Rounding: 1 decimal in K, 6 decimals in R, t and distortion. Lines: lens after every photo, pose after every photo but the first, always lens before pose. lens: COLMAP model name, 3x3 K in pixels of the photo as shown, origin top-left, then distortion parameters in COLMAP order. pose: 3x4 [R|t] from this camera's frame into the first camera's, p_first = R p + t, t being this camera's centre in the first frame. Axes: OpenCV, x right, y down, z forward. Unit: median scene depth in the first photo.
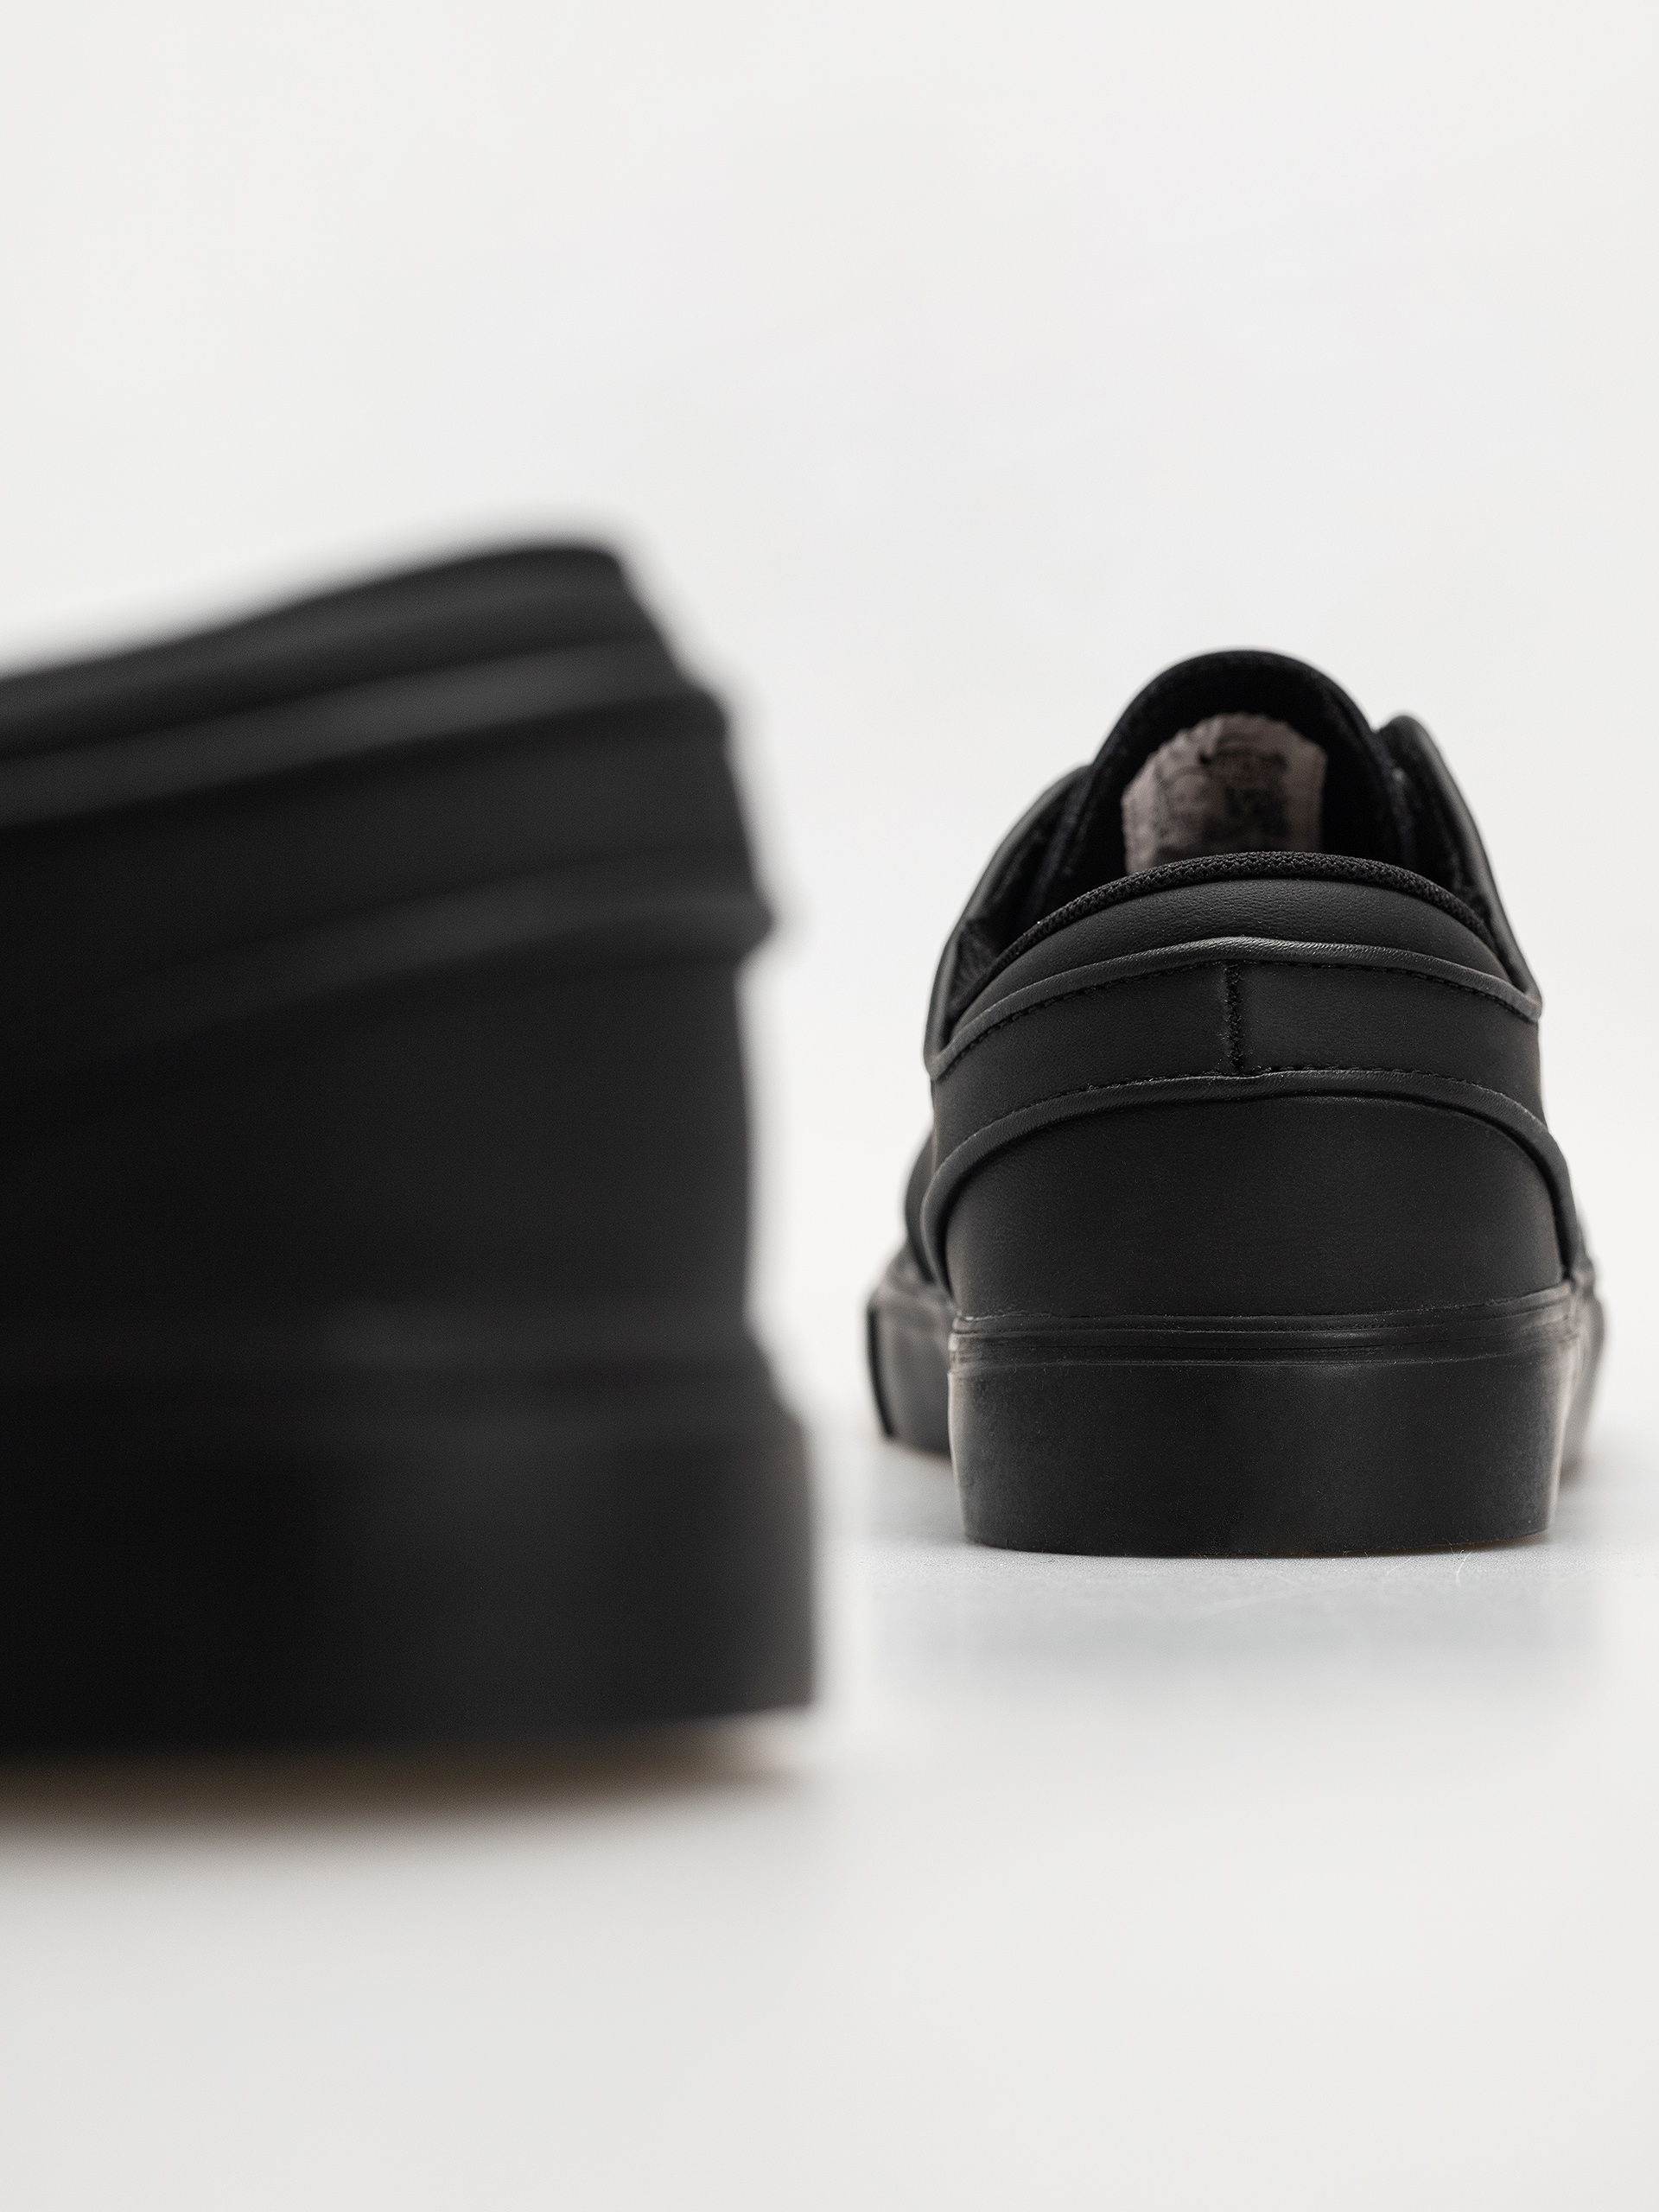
lens RADIAL K [[5303.7, 0, 829.5], [0, 5303.7, 1106.0], [0, 0, 1]] dist [0.010543, -0.363563]
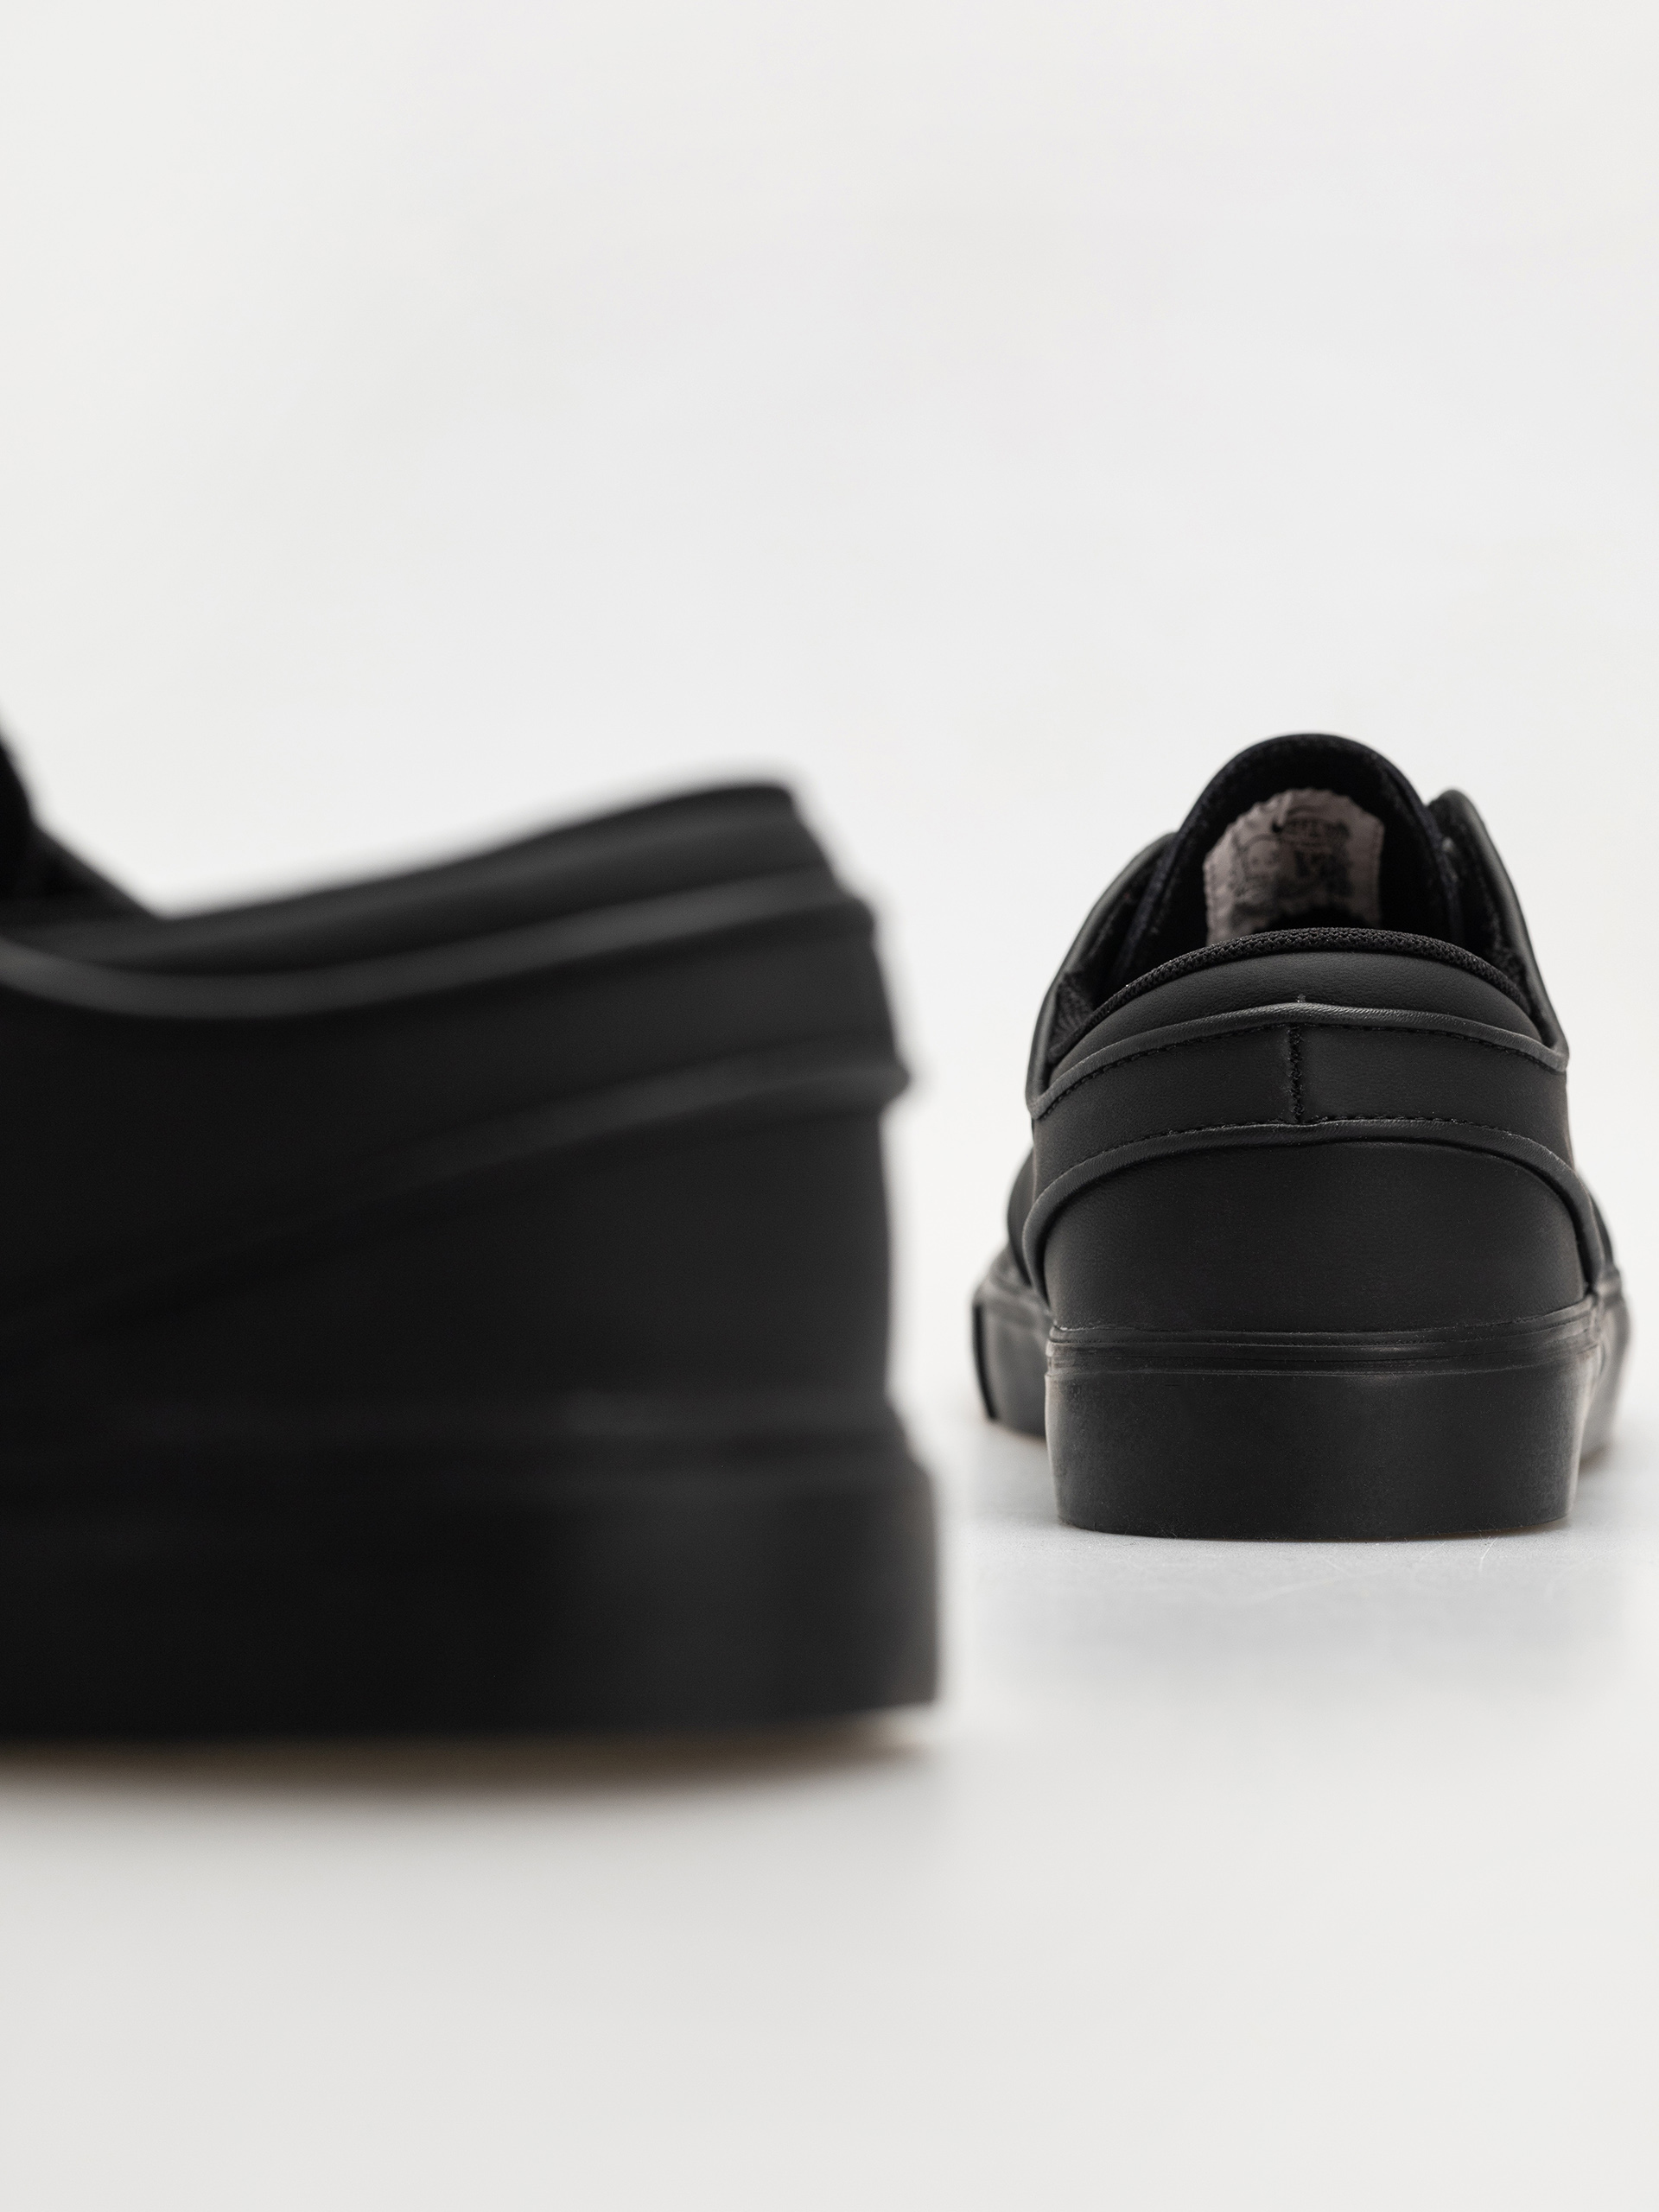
lens RADIAL K [[5303.7, 0, 829.5], [0, 5303.7, 1106.0], [0, 0, 1]] dist [0.010543, -0.363563]
pose [[0.999781, 0.008144, -0.019276, -0.002638], [-0.007790, 0.999801, 0.018387, -0.028969], [0.019422, -0.018232, 0.999645, -0.149132]]
